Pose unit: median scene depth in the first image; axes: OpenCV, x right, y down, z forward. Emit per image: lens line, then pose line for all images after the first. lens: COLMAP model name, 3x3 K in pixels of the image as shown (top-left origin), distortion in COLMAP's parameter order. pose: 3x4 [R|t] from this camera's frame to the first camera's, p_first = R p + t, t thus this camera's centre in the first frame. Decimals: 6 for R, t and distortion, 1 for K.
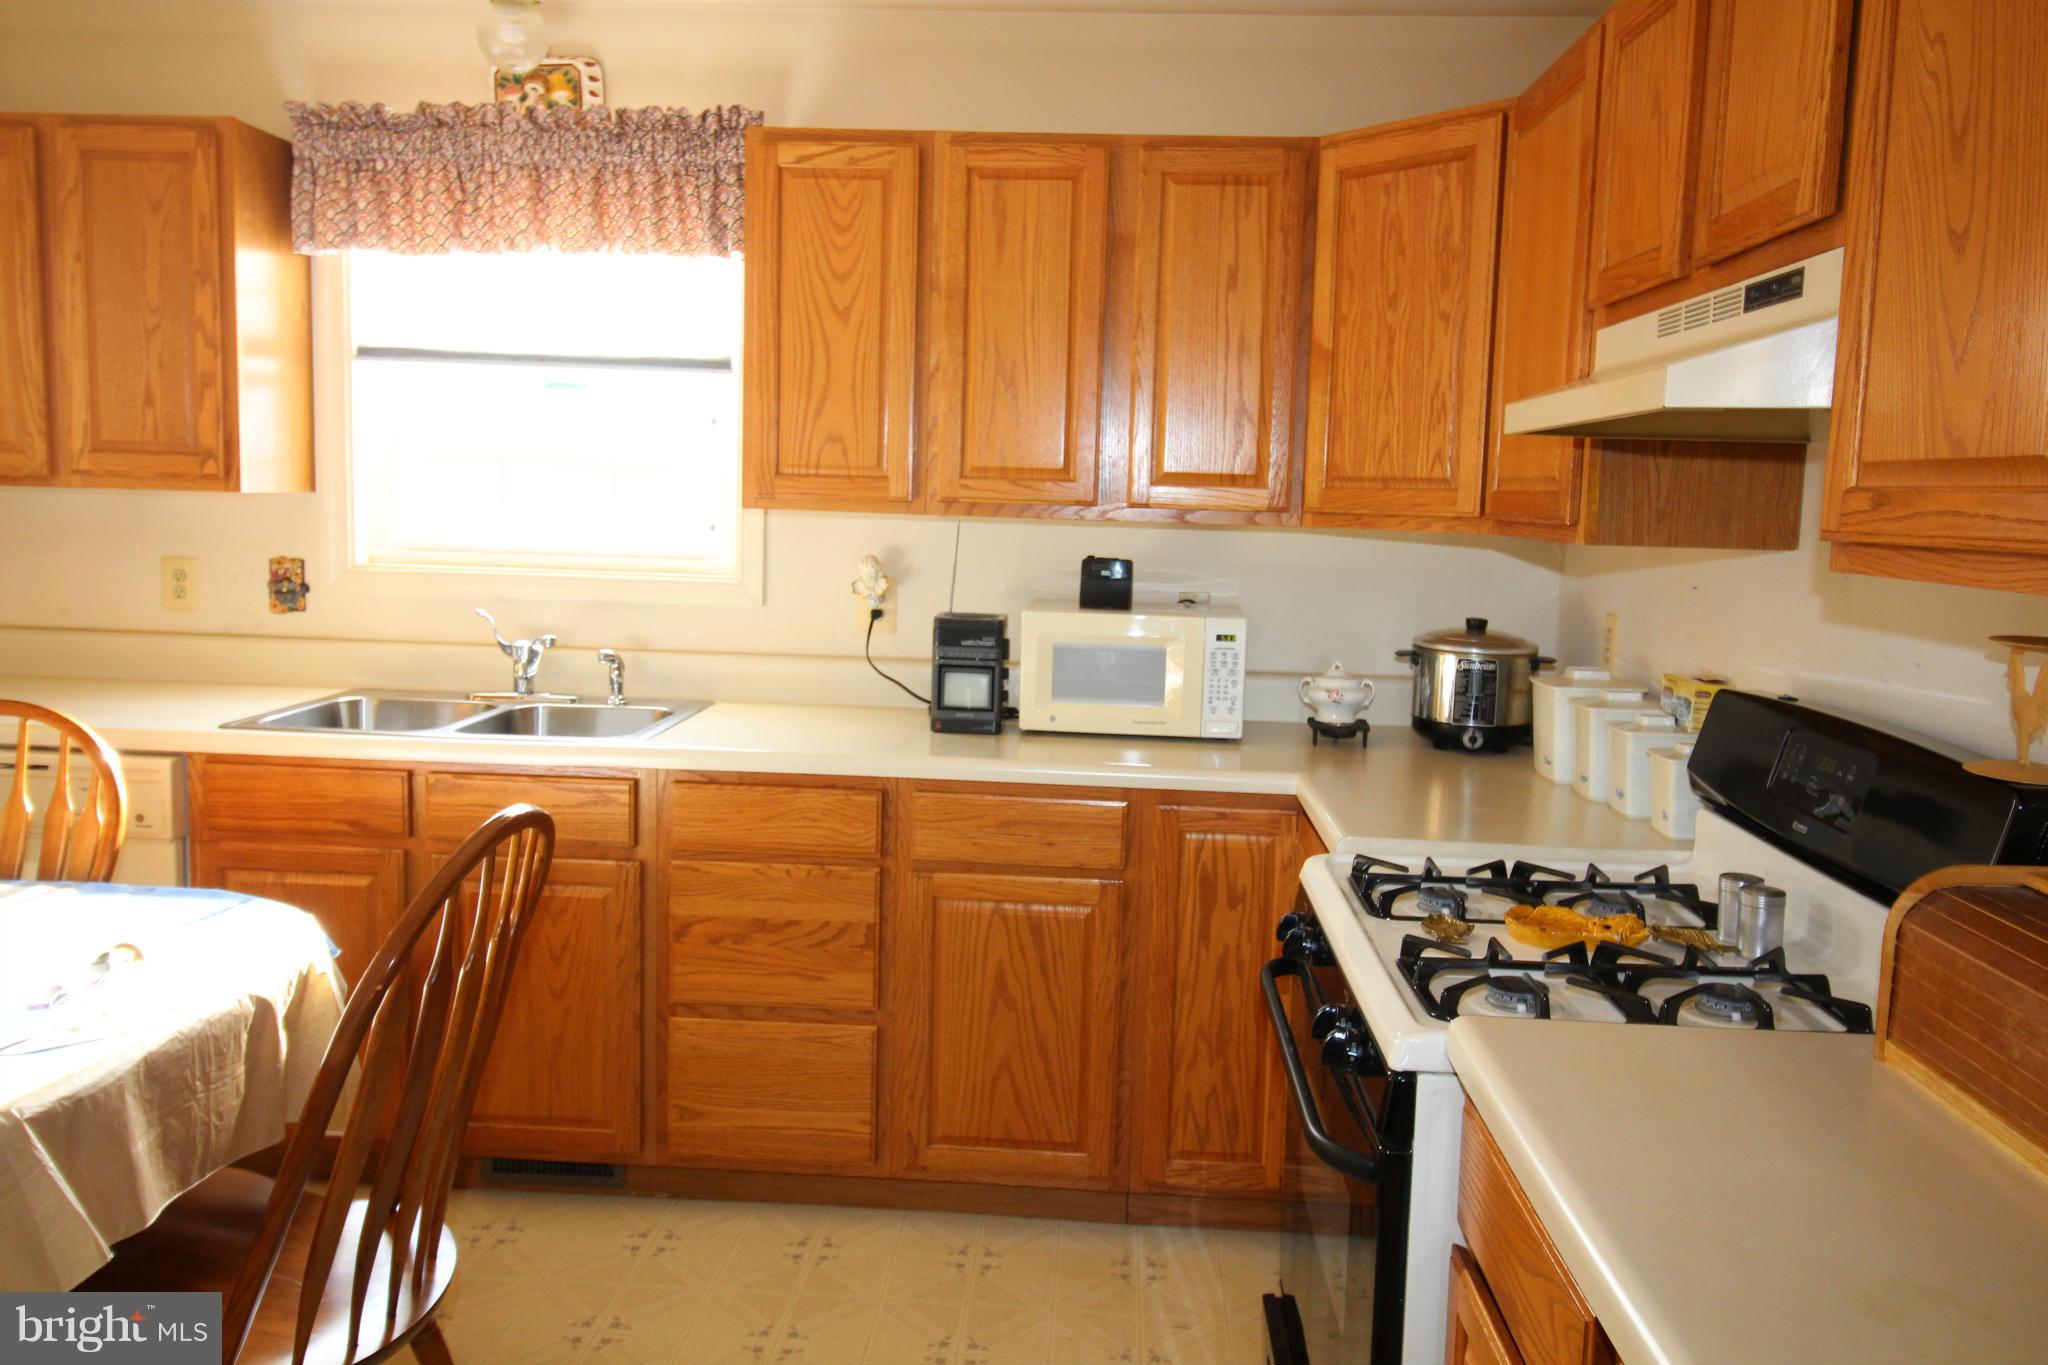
lens RADIAL K [[1514.6, 0, 1025.2], [0, 1514.6, 666.1], [0, 0, 1]] dist [0.015401, -0.007574]
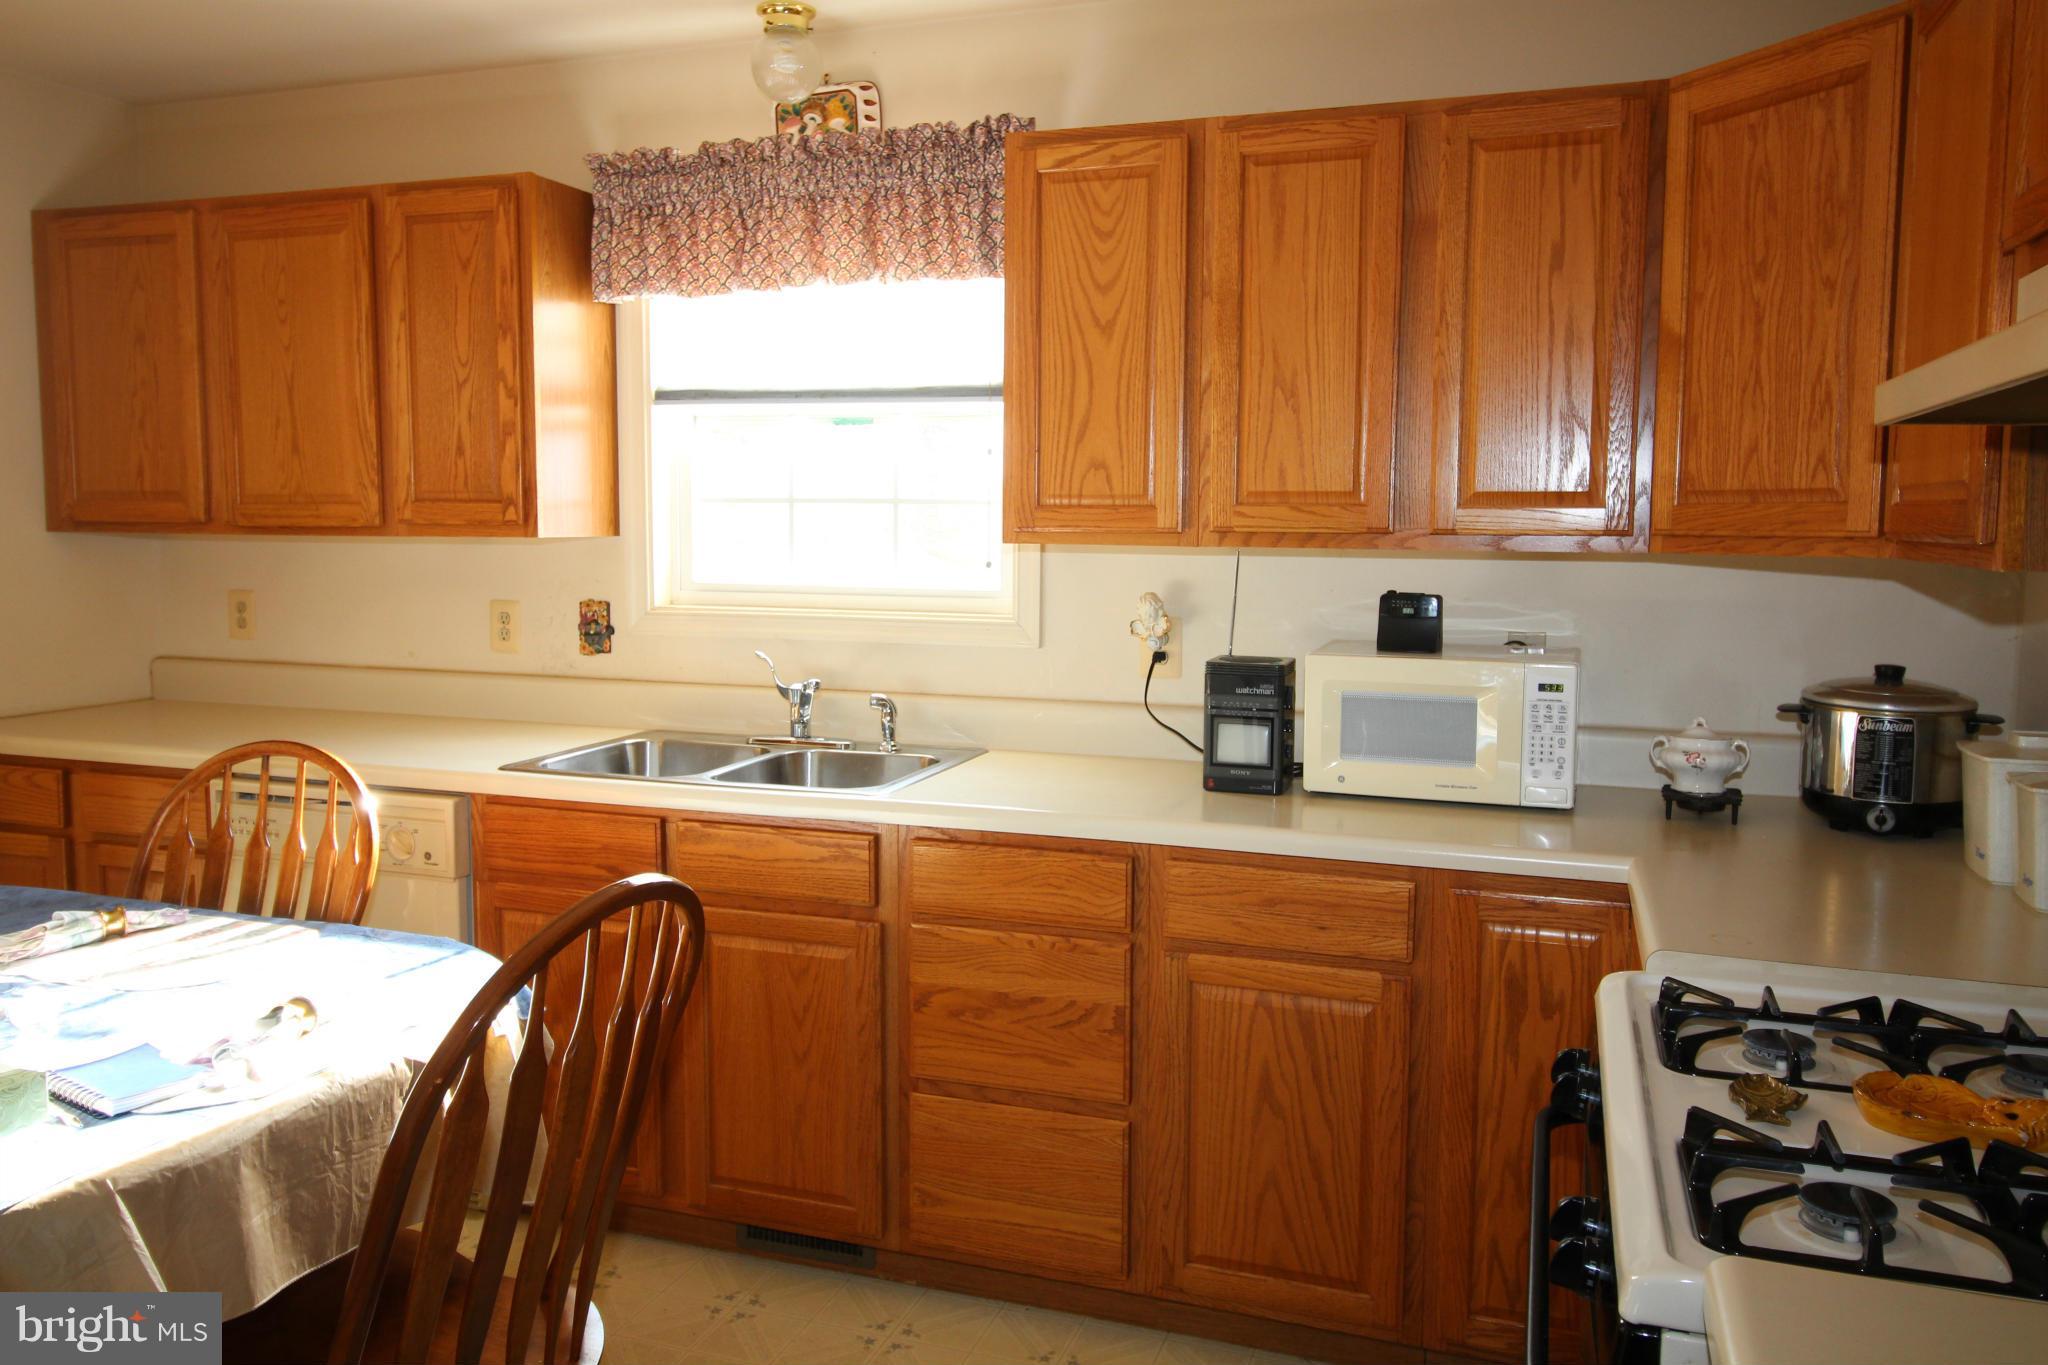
lens RADIAL K [[1514.6, 0, 1025.2], [0, 1514.6, 666.1], [0, 0, 1]] dist [0.015401, -0.007574]
pose [[0.961699, 0.003479, -0.274087, 0.085237], [-0.009586, 0.999735, -0.020945, -0.010416], [0.273941, 0.022770, 0.961477, 0.120657]]
